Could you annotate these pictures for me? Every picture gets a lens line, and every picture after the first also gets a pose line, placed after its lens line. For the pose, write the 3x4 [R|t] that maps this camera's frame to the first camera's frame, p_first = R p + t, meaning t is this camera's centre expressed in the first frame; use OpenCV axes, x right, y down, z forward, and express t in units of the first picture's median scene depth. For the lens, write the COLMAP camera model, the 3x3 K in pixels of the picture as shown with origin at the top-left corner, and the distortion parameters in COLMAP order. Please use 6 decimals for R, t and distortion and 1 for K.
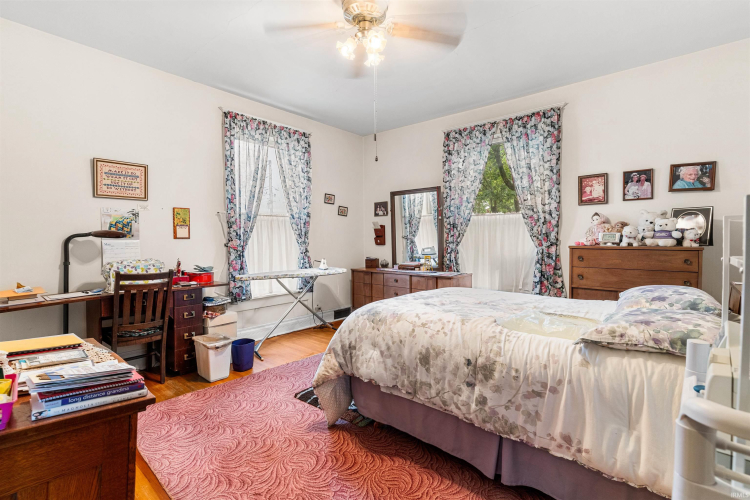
lens RADIAL K [[372.9, 0, 374.3], [0, 372.9, 240.7], [0, 0, 1]] dist [0.000090, 0.000033]
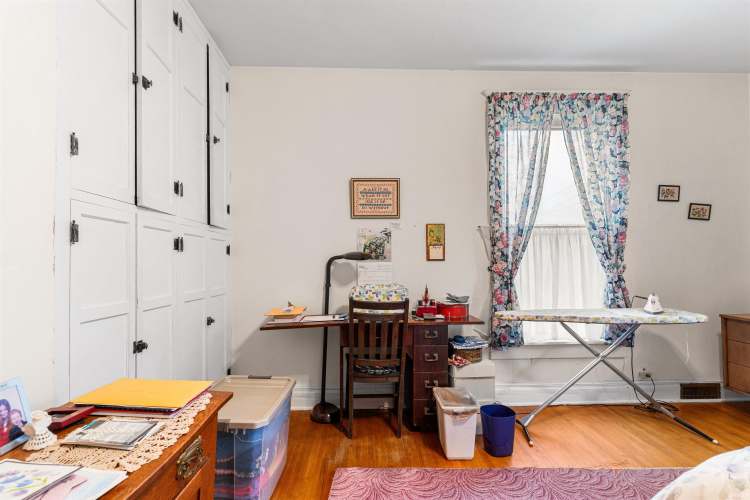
lens RADIAL K [[357.9, 0, 373.5], [0, 357.9, 259.7], [0, 0, 1]] dist [0.003428, 0.000944]
pose [[0.670788, -0.008214, -0.741604, -0.014498], [-0.000445, 0.999934, -0.011478, 0.001431], [0.741649, 0.008030, 0.670740, 0.333615]]
